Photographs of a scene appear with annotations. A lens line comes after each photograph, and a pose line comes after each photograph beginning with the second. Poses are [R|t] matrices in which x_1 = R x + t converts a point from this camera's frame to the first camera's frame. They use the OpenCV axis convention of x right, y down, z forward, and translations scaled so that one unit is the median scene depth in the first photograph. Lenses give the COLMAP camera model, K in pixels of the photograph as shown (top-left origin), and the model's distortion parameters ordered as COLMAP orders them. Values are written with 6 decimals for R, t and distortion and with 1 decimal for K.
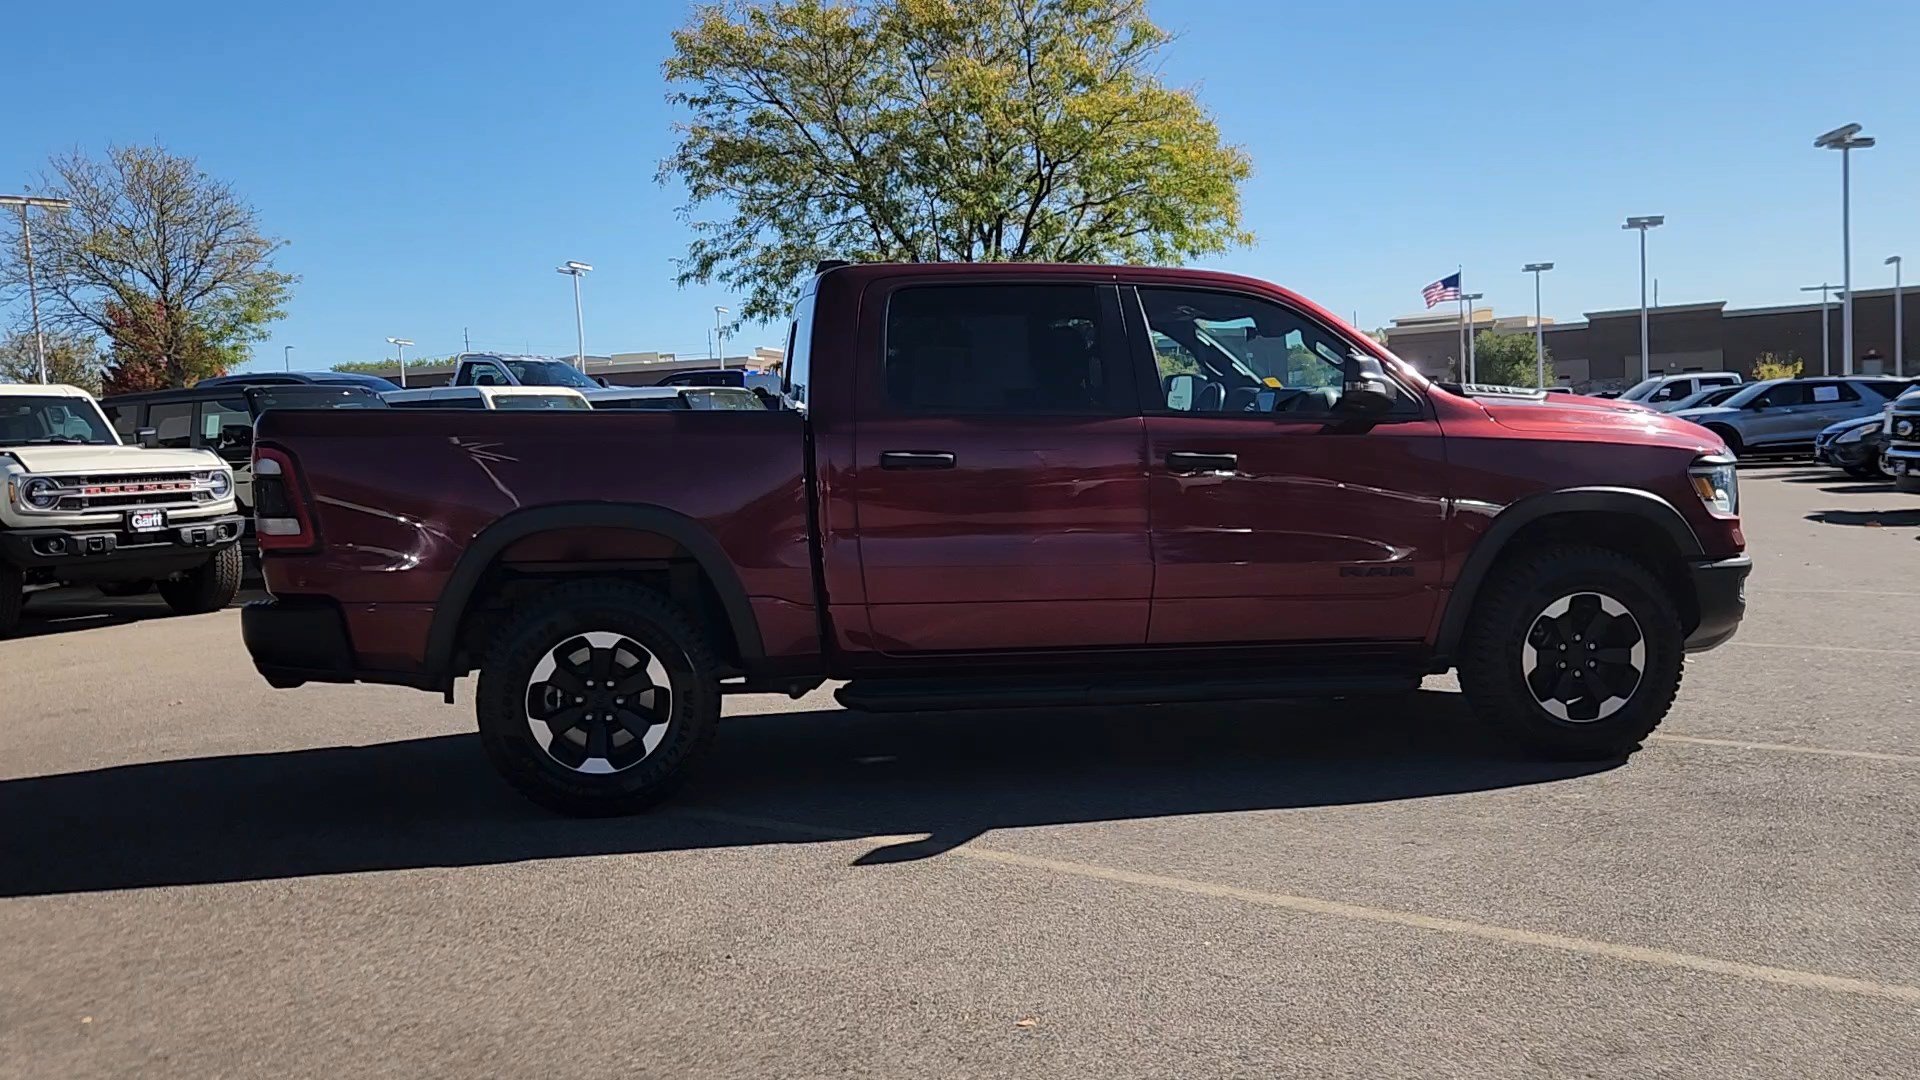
lens RADIAL K [[1625.0, 0, 950.8], [0, 1625.0, 549.0], [0, 0, 1]] dist [0.035367, -0.022459]
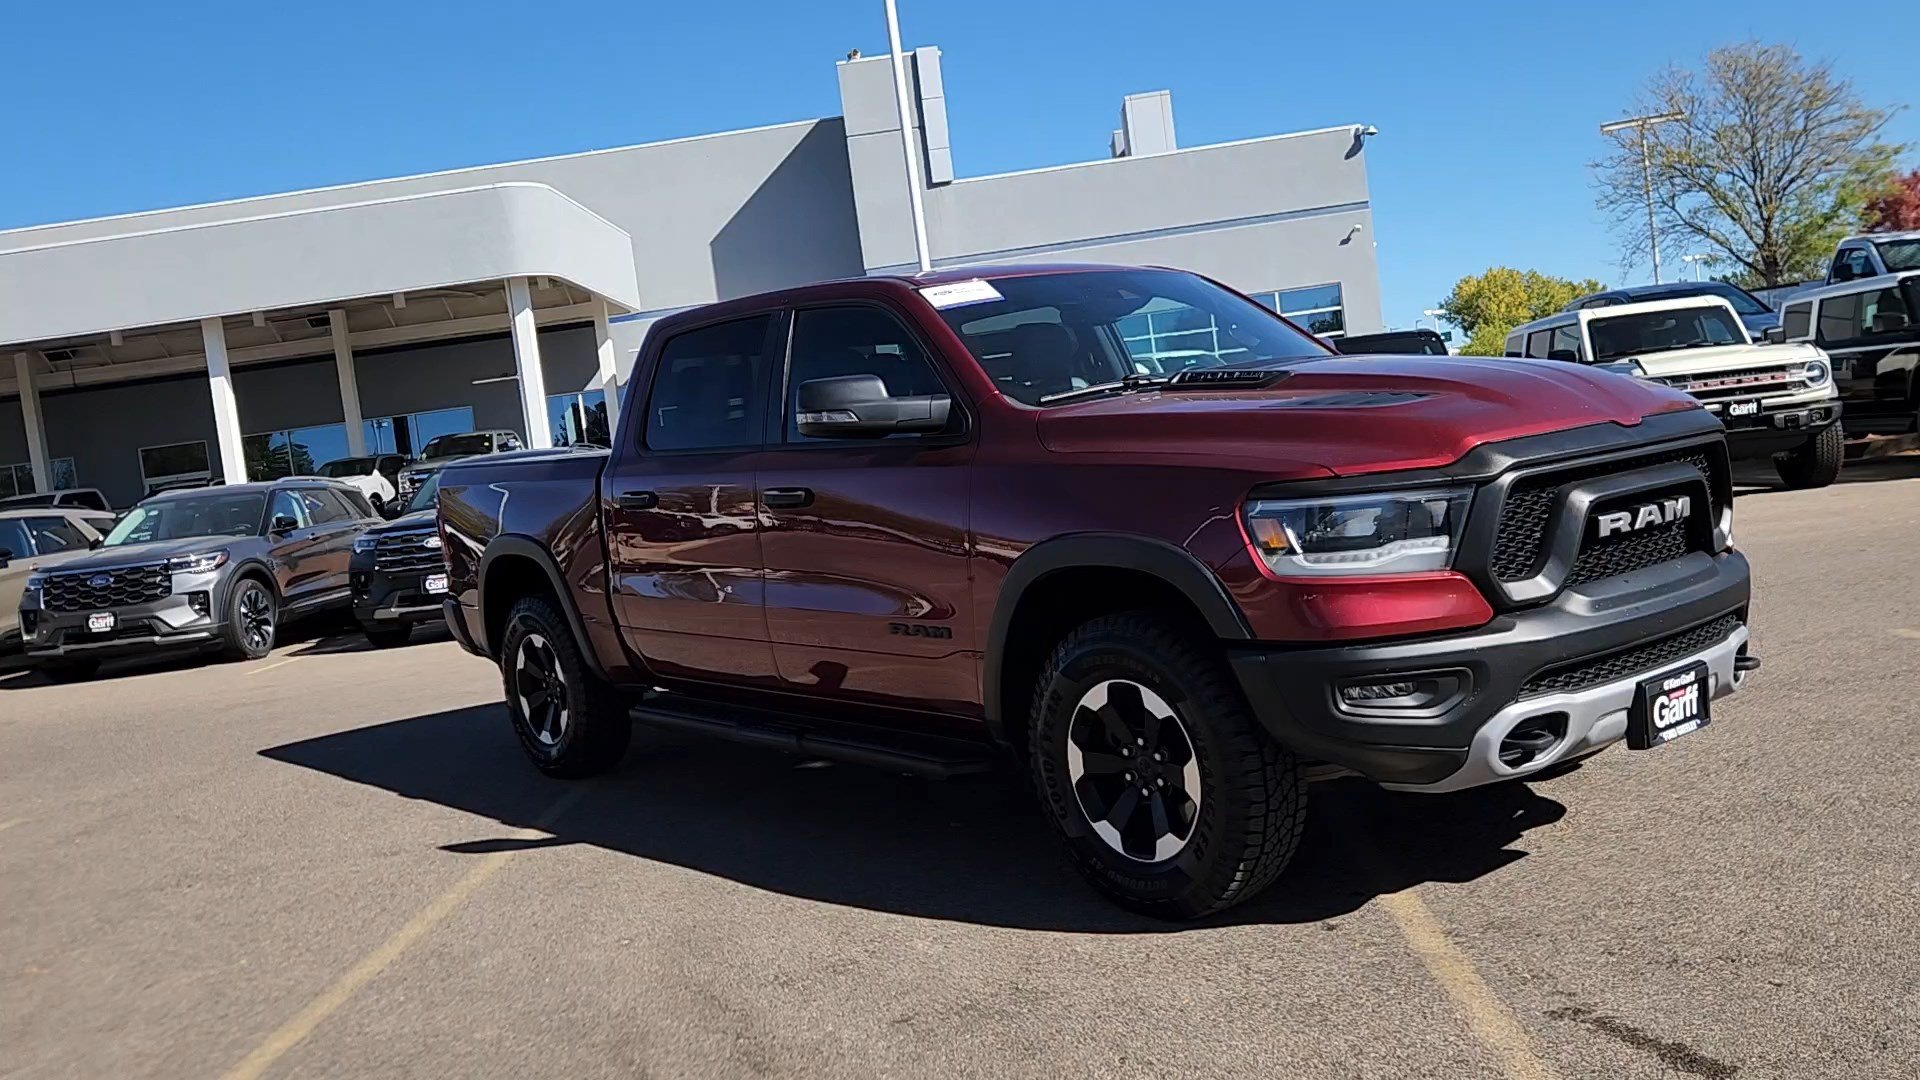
lens RADIAL K [[1625.0, 0, 945.6], [0, 1625.0, 539.7], [0, 0, 1]] dist [0.035367, -0.022459]
pose [[0.494803, 0.028837, -0.868526, 0.942698], [0.029232, 0.998331, 0.049800, -0.069813], [0.868513, -0.050030, 0.493135, 0.580178]]
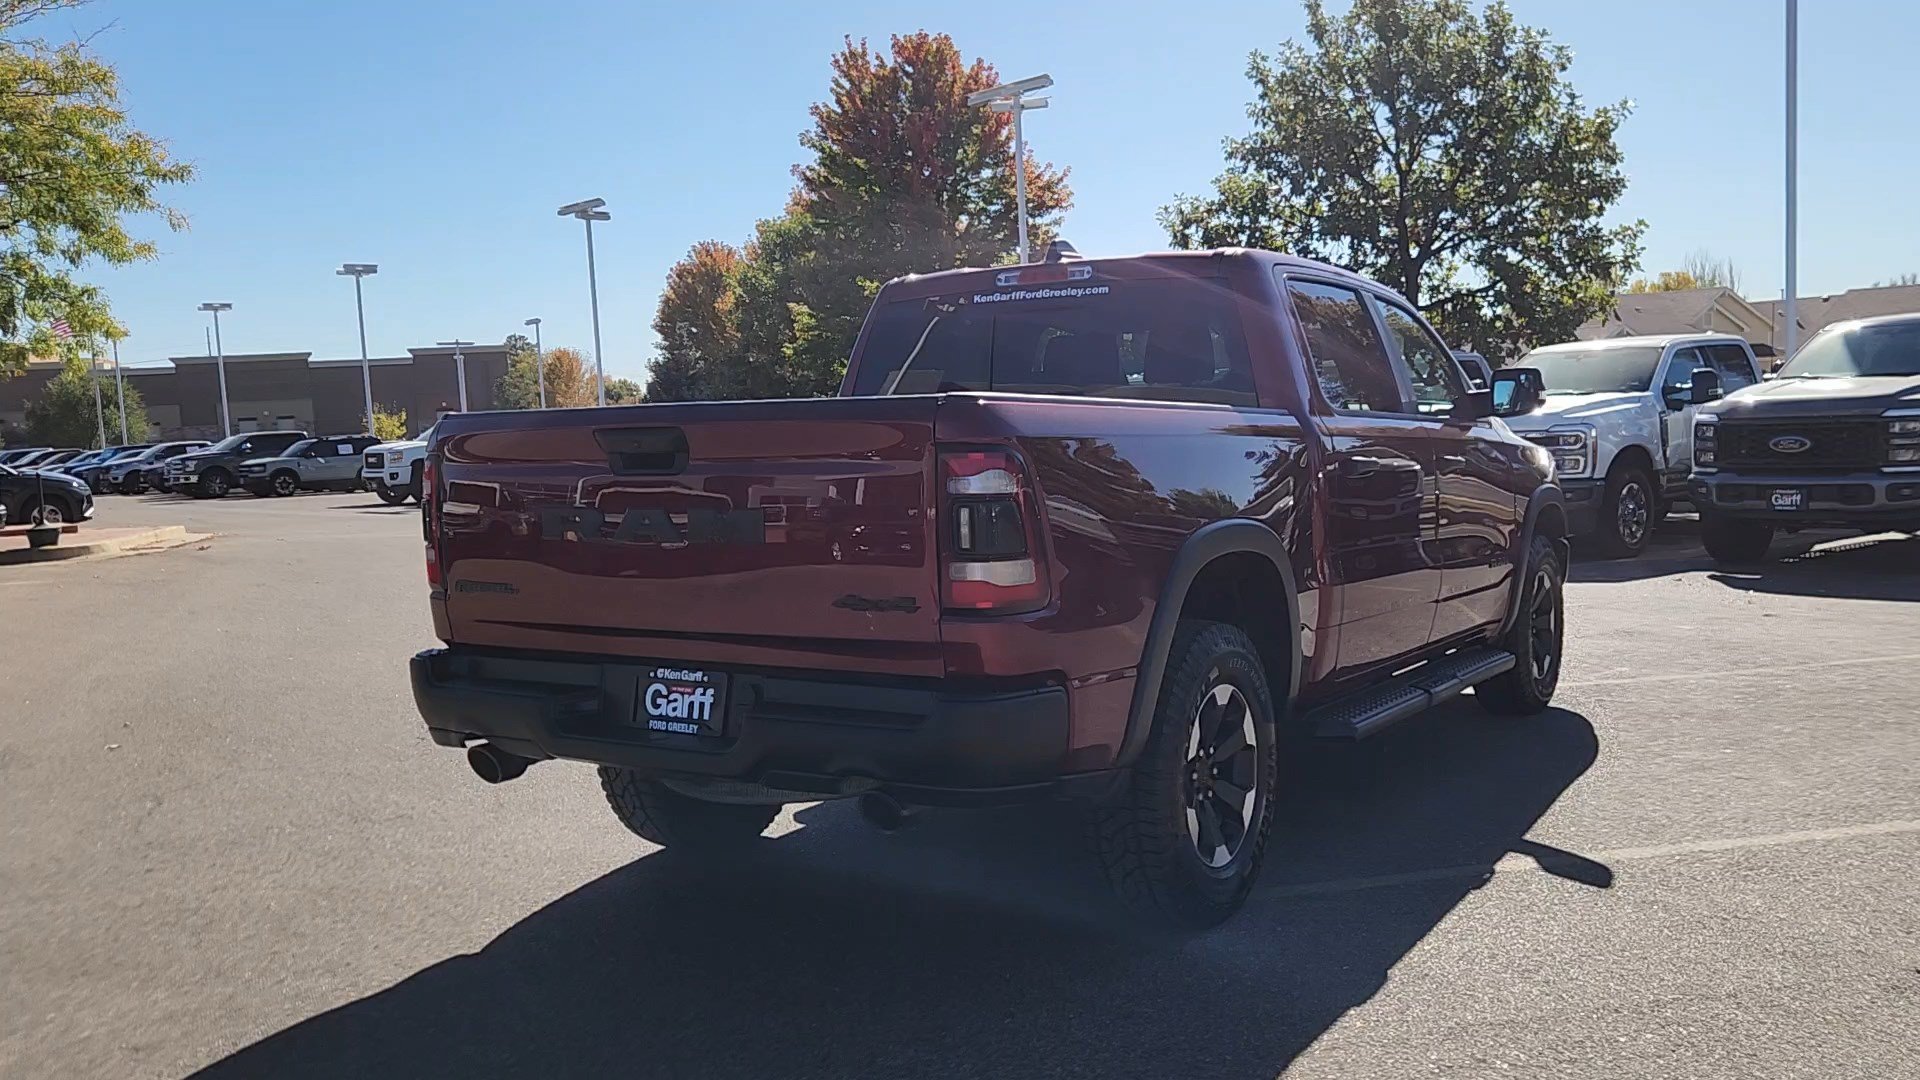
lens RADIAL K [[1625.0, 0, 948.3], [0, 1625.0, 548.4], [0, 0, 1]] dist [0.035367, -0.022459]
pose [[0.668317, -0.048238, 0.742311, -0.790089], [0.070671, 0.997499, 0.001195, -0.022489], [-0.740512, 0.051661, 0.670054, 0.504893]]
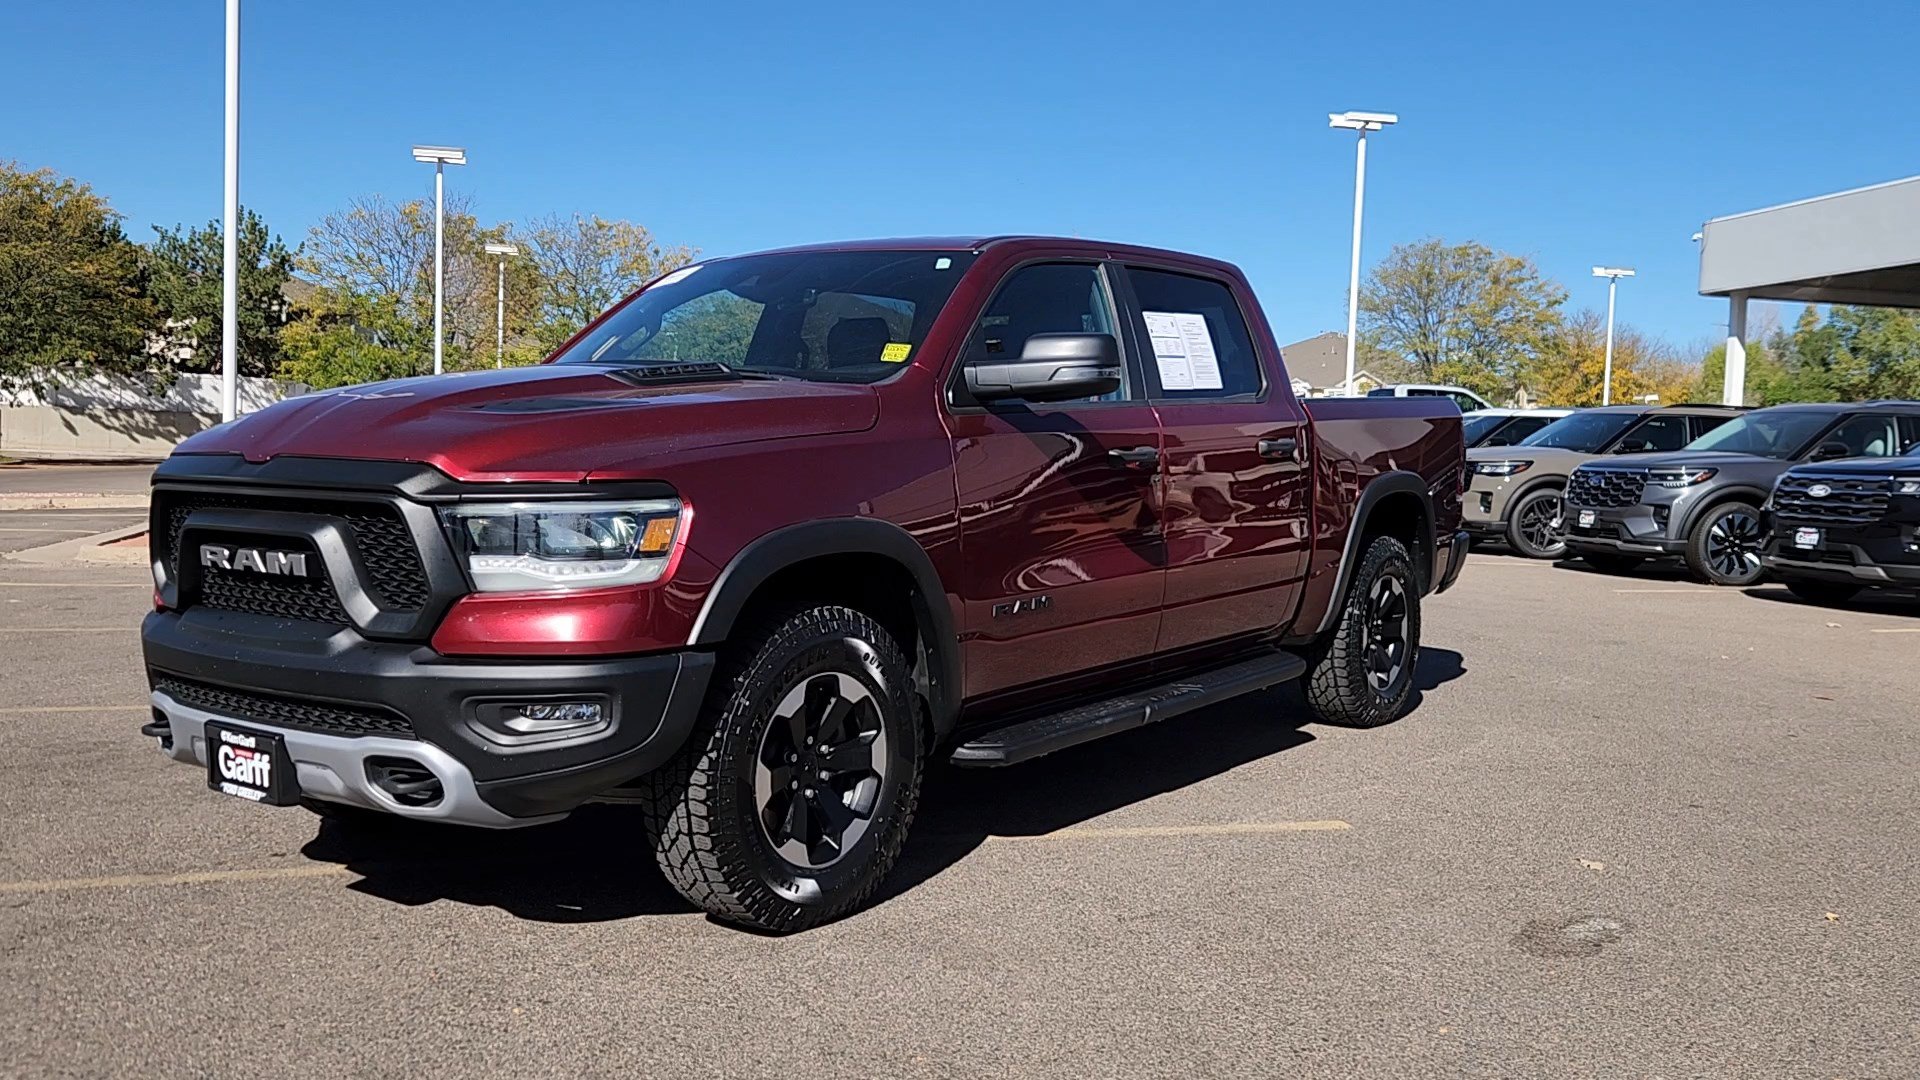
lens RADIAL K [[1625.0, 0, 936.2], [0, 1625.0, 540.5], [0, 0, 1]] dist [0.035367, -0.022459]
pose [[-0.726992, 0.064196, -0.683639, 0.741856], [-0.047332, 0.988567, 0.143163, -0.147089], [0.685013, 0.136436, -0.715641, 1.781367]]
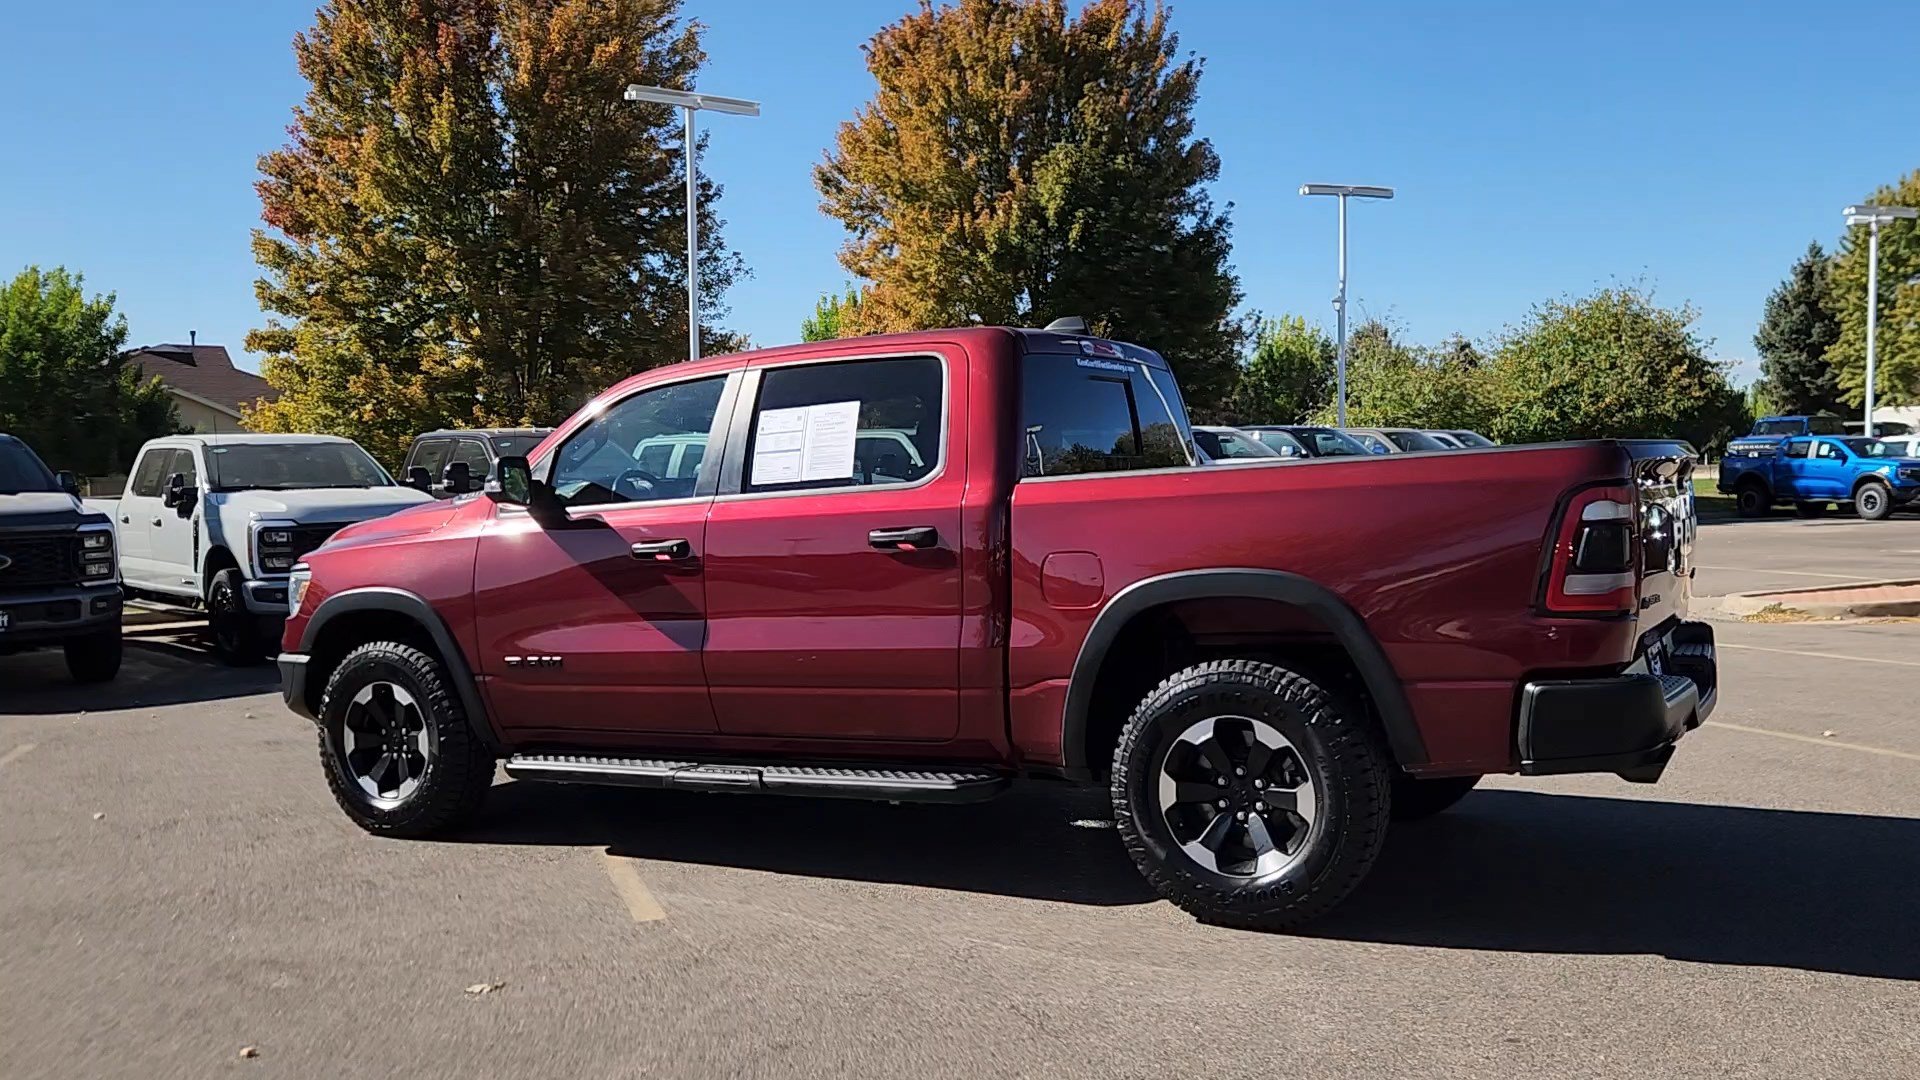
lens RADIAL K [[1625.0, 0, 950.8], [0, 1625.0, 548.1], [0, 0, 1]] dist [0.035367, -0.022459]
pose [[-0.779131, 0.027458, 0.626259, -0.632064], [0.102017, 0.991276, 0.083457, -0.137609], [-0.618504, 0.128913, -0.775135, 1.878697]]
